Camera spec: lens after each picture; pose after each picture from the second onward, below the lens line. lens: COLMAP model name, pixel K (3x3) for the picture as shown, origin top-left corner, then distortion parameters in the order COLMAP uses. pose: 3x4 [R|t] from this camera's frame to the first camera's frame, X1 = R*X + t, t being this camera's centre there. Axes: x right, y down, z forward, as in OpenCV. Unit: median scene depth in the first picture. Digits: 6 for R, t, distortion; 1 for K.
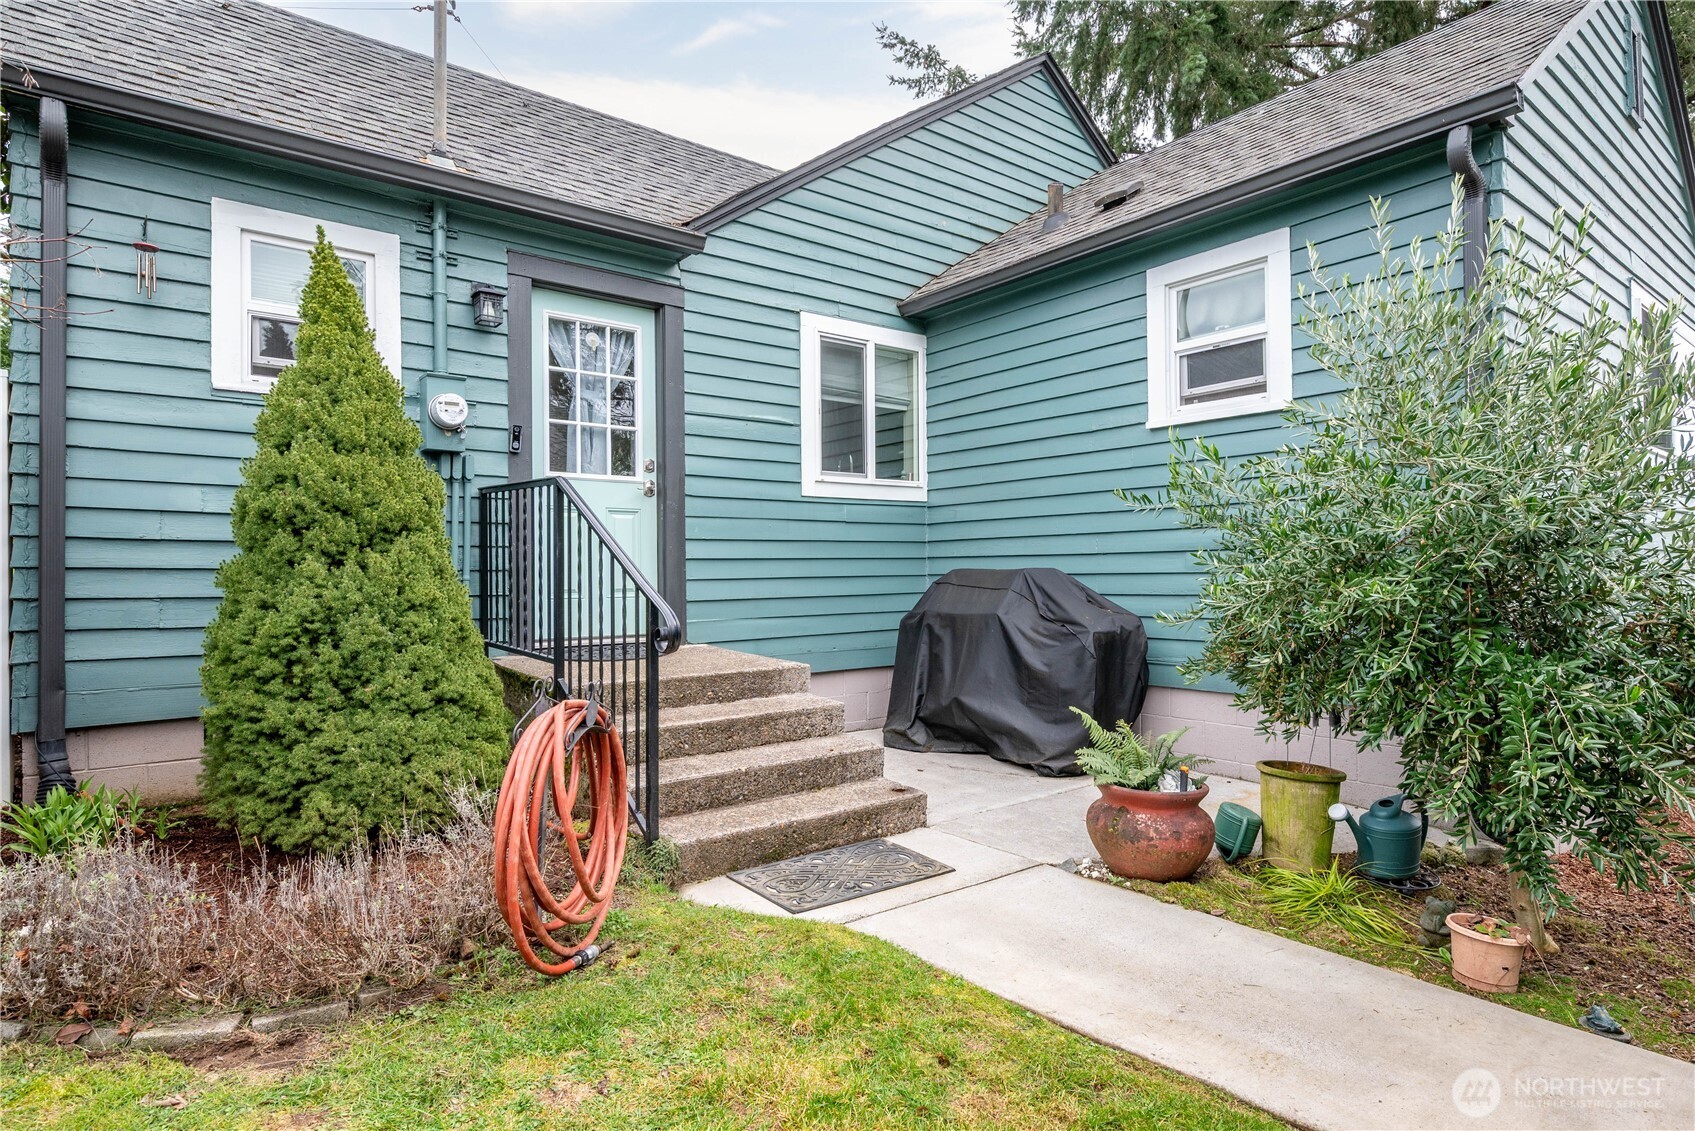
lens RADIAL K [[900.5, 0, 850.3], [0, 900.5, 562.8], [0, 0, 1]] dist [-0.000859, -0.000162]
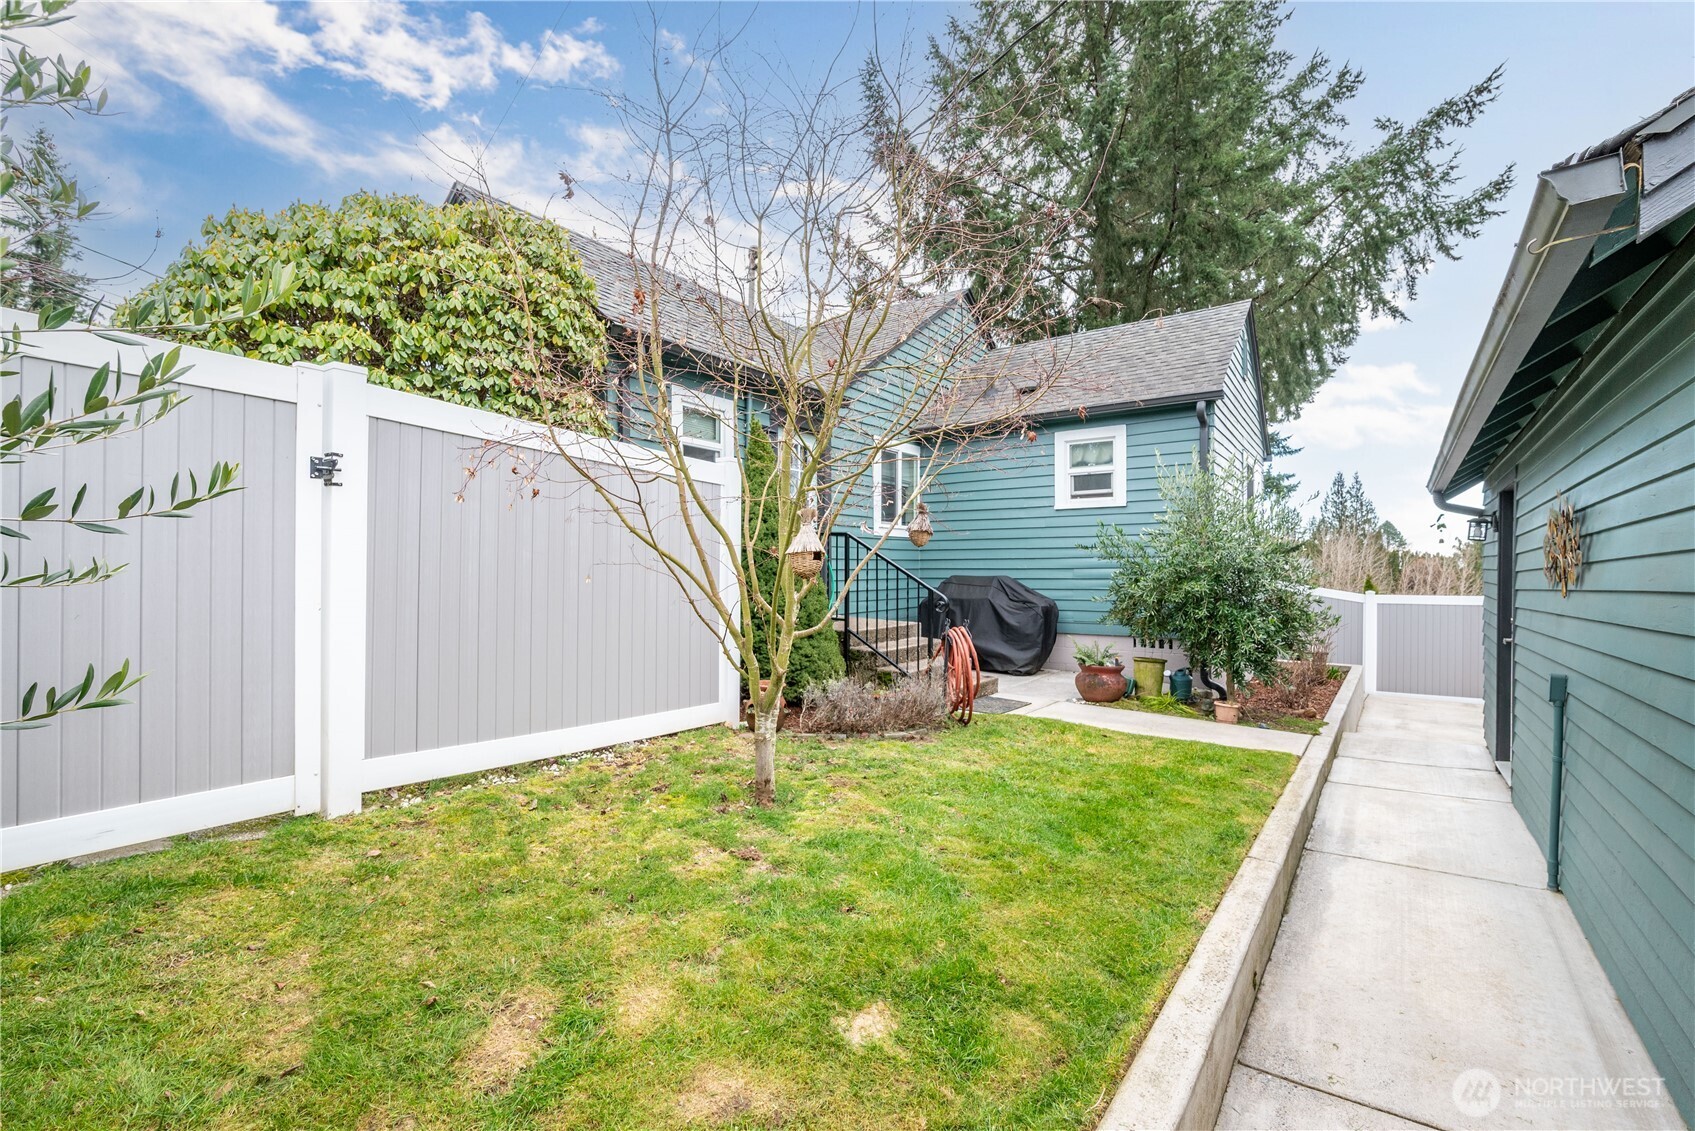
lens RADIAL K [[734.1, 0, 850.0], [0, 734.1, 567.4], [0, 0, 1]] dist [0.003235, 0.000044]
pose [[0.957924, 0.010772, 0.286820, -0.655292], [-0.011875, 0.999927, 0.002107, -0.013547], [-0.286776, -0.005424, 0.957982, -0.526728]]
